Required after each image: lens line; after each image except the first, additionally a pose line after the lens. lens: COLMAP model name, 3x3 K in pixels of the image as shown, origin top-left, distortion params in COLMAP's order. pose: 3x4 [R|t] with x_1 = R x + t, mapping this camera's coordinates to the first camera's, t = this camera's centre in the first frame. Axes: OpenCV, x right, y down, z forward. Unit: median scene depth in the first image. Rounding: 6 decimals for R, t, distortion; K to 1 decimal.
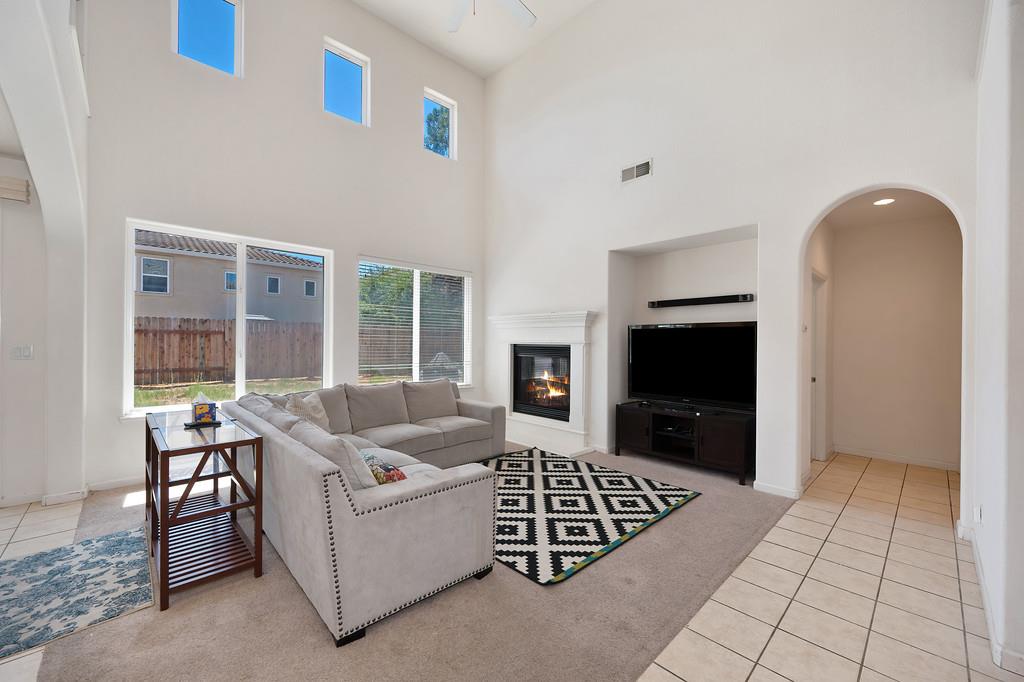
lens RADIAL K [[404.7, 0, 516.0], [0, 404.7, 344.9], [0, 0, 1]] dist [0.000689, 0.000138]
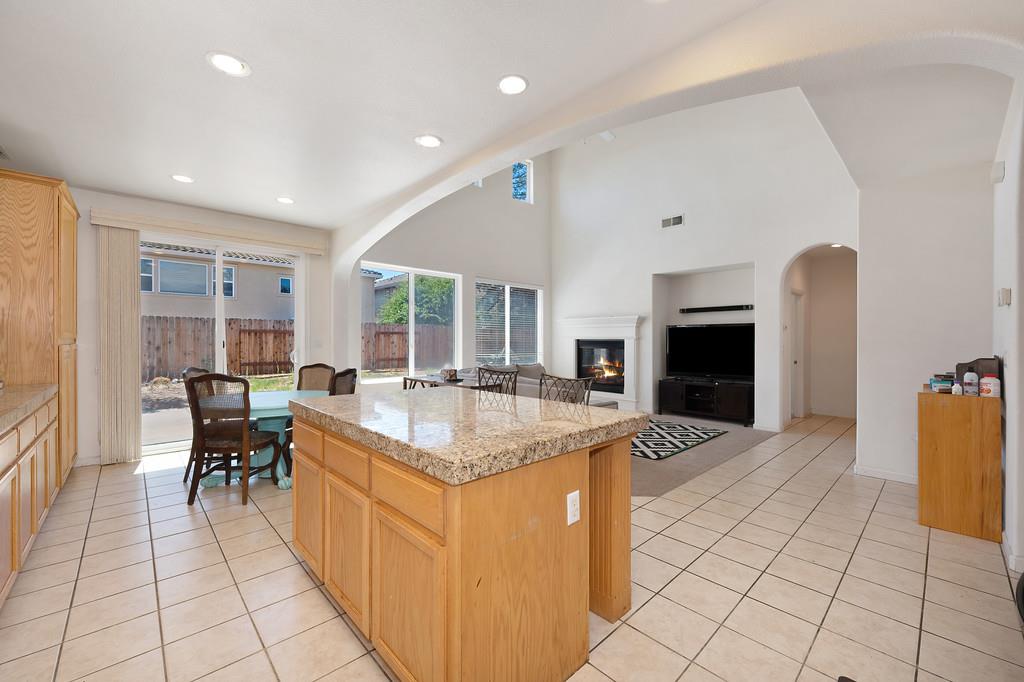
lens RADIAL K [[408.6, 0, 512.0], [0, 408.6, 341.0], [0, 0, 1]] dist [0.000141, 0.000049]
pose [[0.999878, -0.003068, -0.015288, -0.271231], [0.002967, 0.999974, -0.006622, 0.016143], [0.015308, 0.006576, 0.999861, -0.503560]]
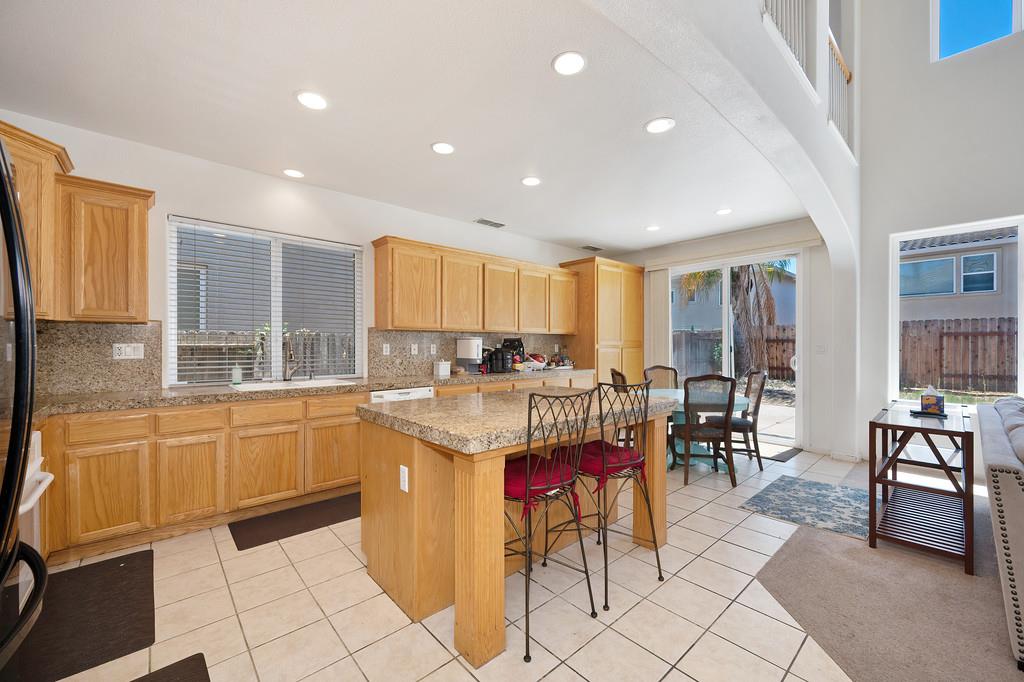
lens RADIAL K [[404.7, 0, 516.0], [0, 404.7, 344.9], [0, 0, 1]] dist [0.000689, 0.000138]
pose [[-0.030707, -0.008032, -0.999496, 0.190673], [-0.006843, 0.999946, -0.007825, 0.016398], [0.999505, 0.006599, -0.030761, -0.034362]]
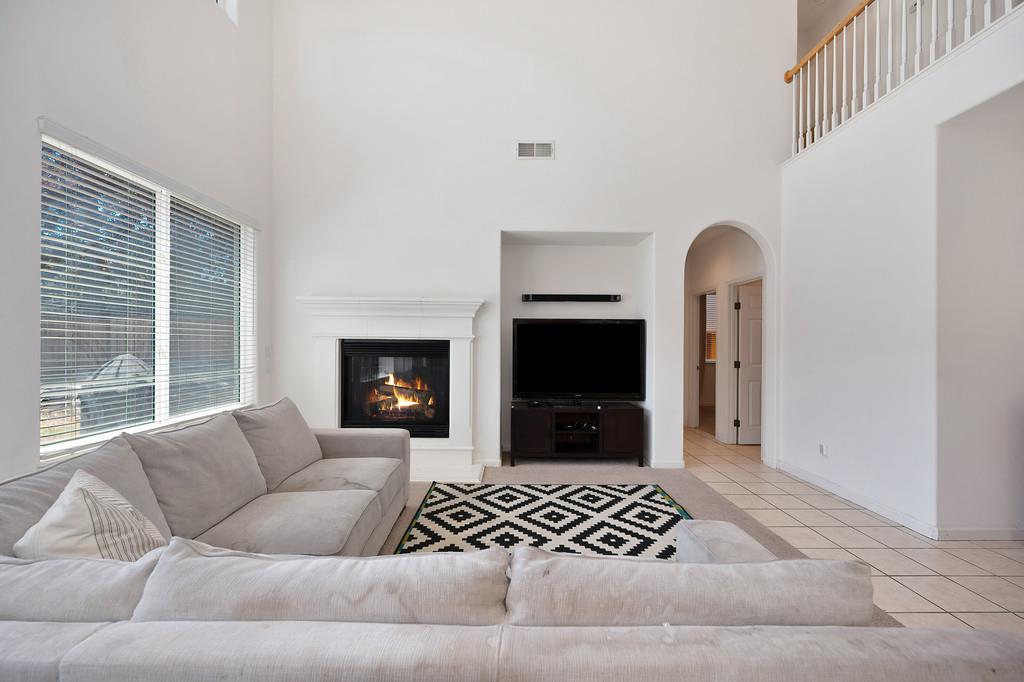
lens RADIAL K [[395.8, 0, 512.0], [0, 395.8, 341.0], [0, 0, 1]] dist [-0.001660, -0.000093]
pose [[0.682855, -0.002177, 0.730551, -0.396745], [0.000825, 0.999997, 0.002209, -0.000643], [-0.730554, -0.000905, 0.682855, 0.438100]]
